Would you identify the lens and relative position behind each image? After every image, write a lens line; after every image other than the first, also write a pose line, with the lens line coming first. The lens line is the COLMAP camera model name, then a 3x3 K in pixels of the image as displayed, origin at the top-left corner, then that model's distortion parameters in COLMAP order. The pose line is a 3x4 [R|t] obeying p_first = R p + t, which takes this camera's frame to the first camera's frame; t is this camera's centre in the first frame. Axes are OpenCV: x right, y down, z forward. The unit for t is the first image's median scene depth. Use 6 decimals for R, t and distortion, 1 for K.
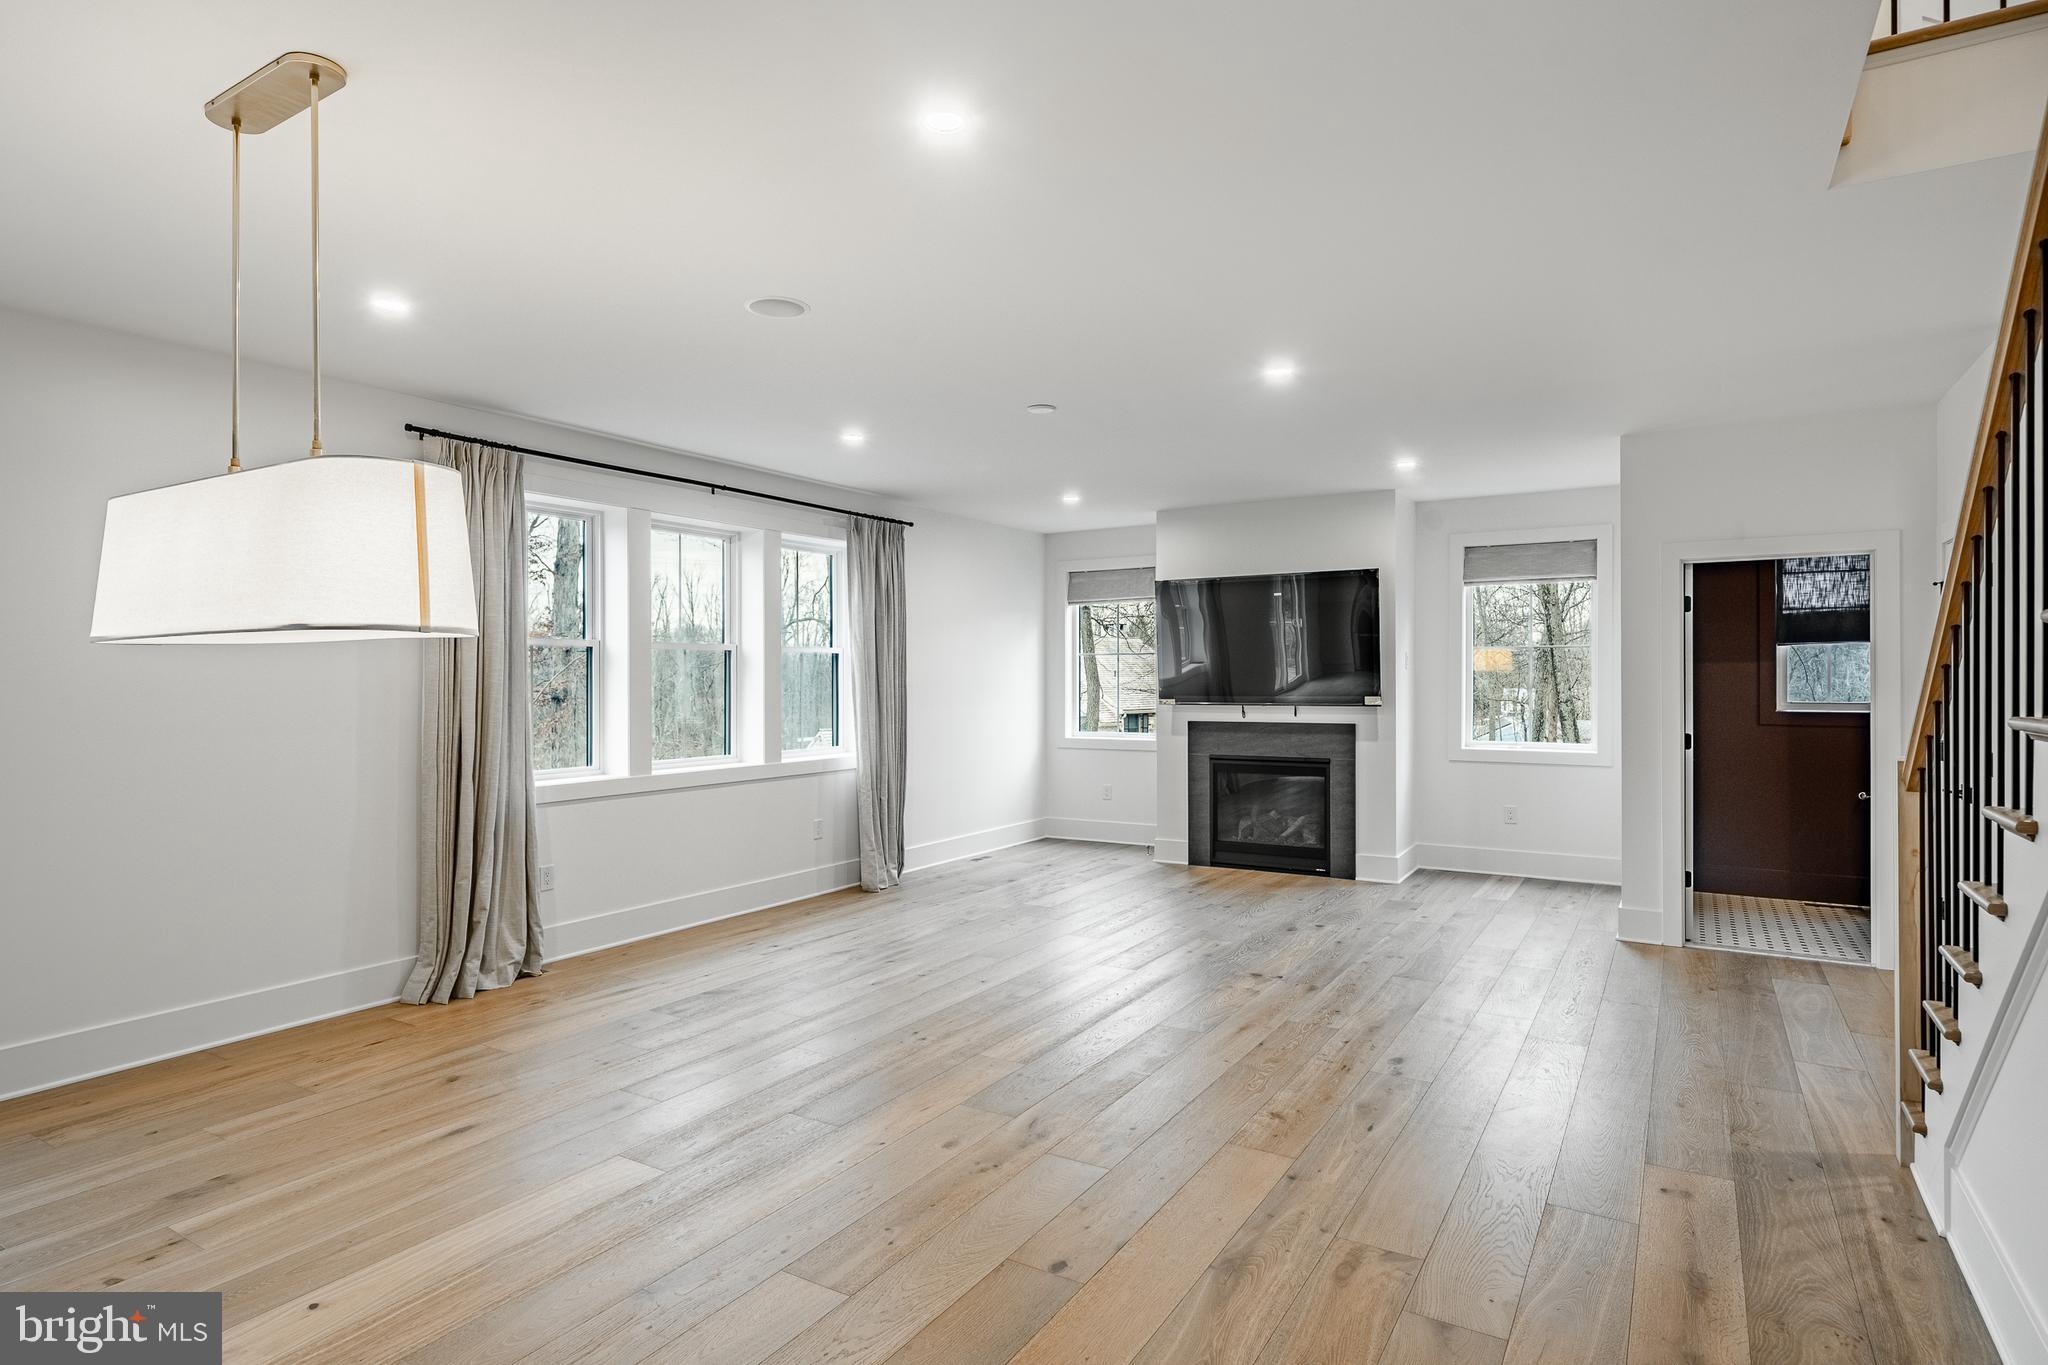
lens RADIAL K [[1072.9, 0, 989.3], [0, 1072.9, 679.3], [0, 0, 1]] dist [0.001364, 0.002105]
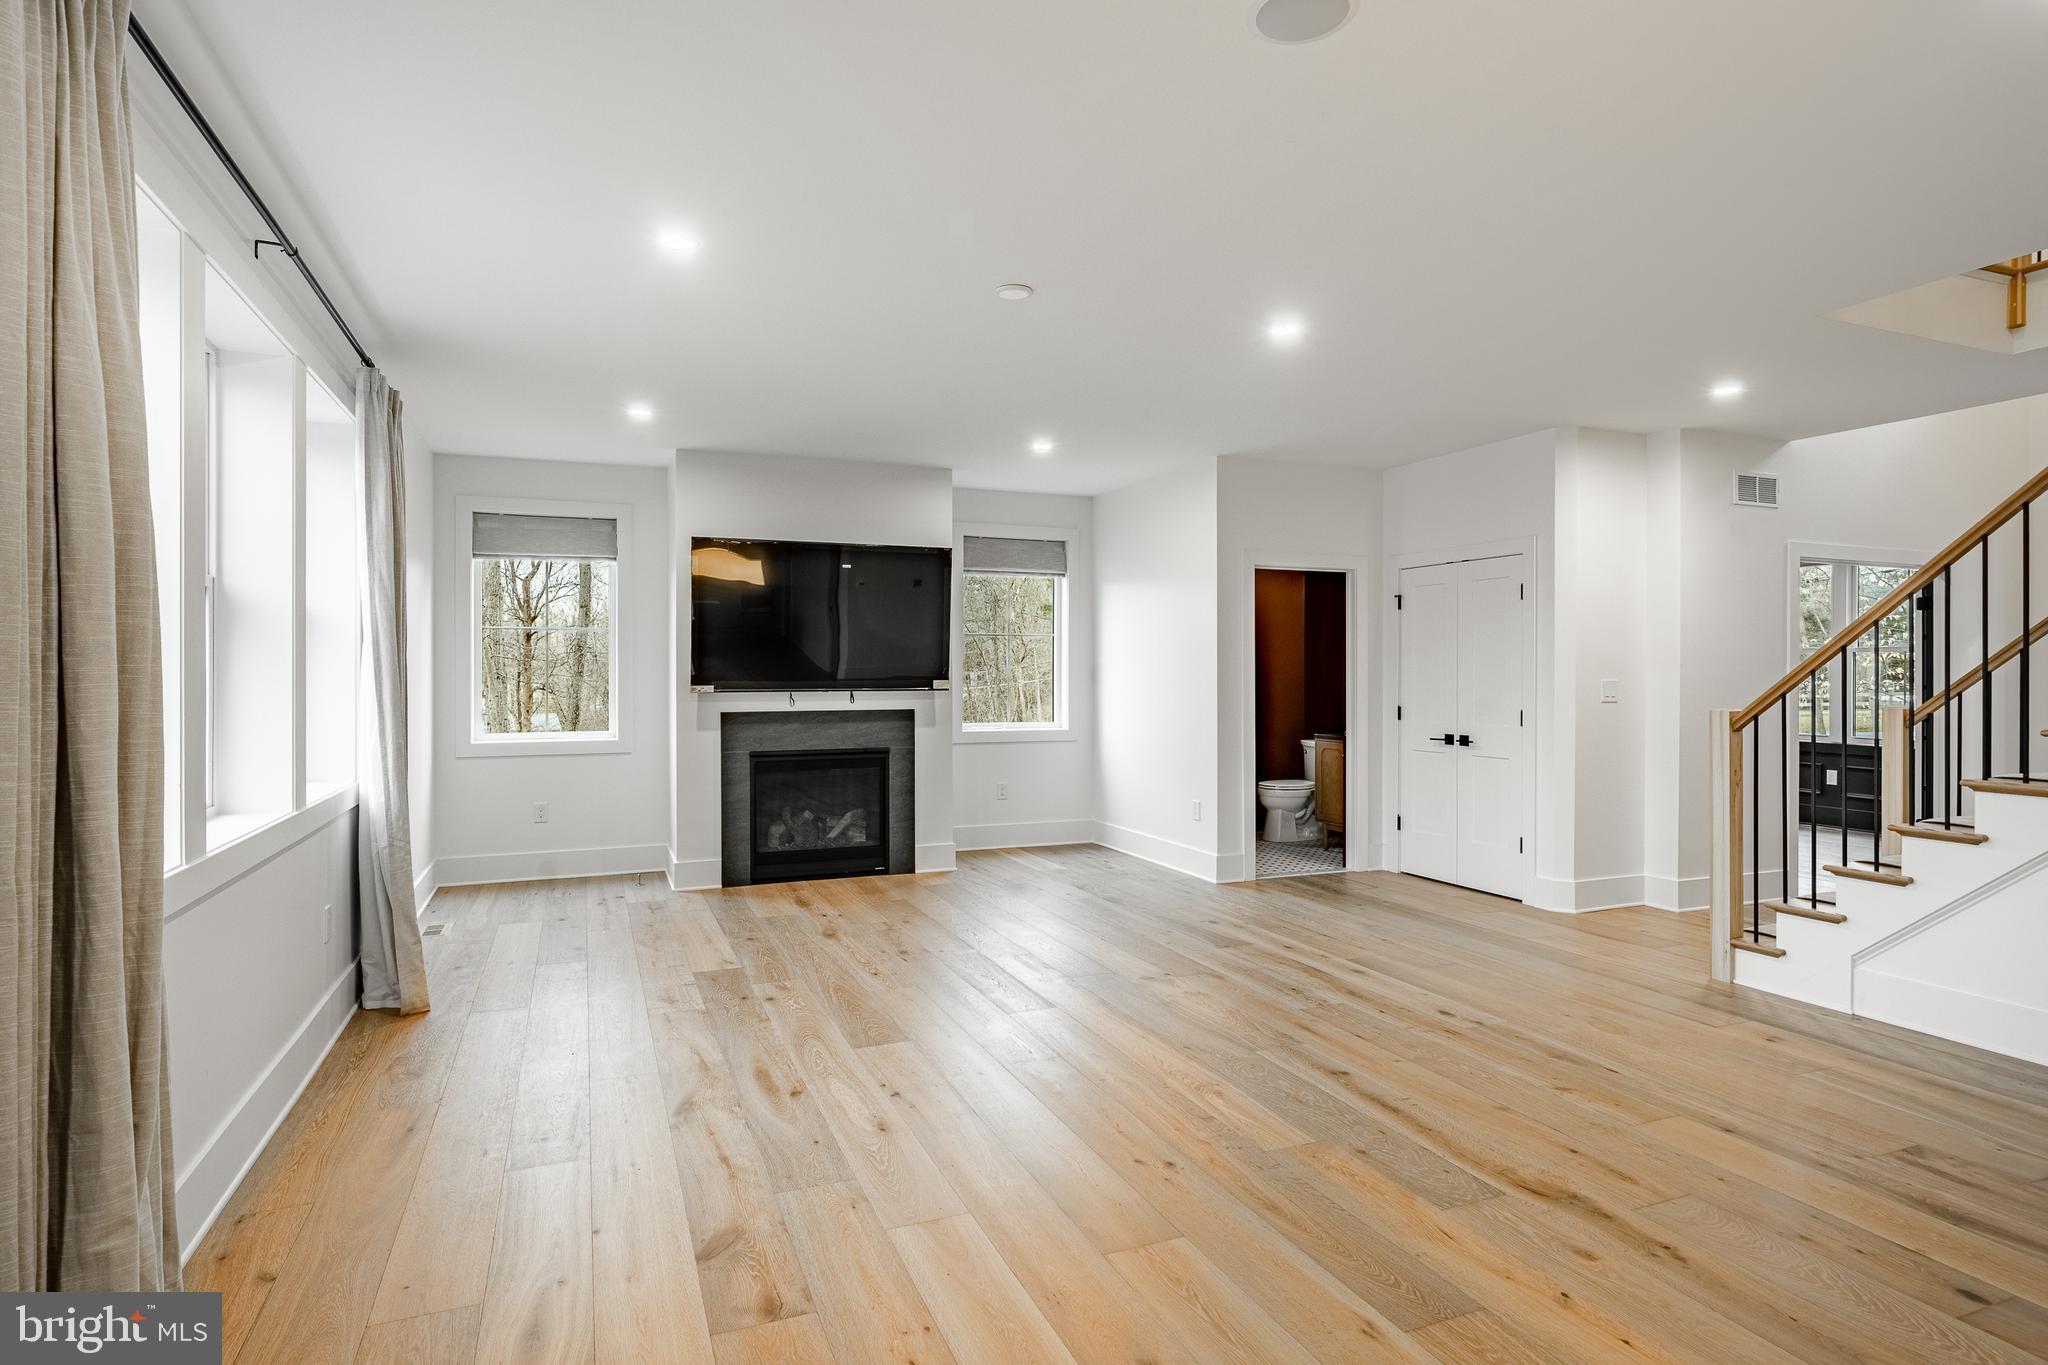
lens RADIAL K [[1072.9, 0, 989.3], [0, 1072.9, 679.3], [0, 0, 1]] dist [0.001364, 0.002105]
pose [[0.590336, -0.003321, 0.807151, -0.381825], [-0.001743, 0.999984, 0.005389, 0.009452], [-0.807156, -0.004588, 0.590320, 0.378031]]
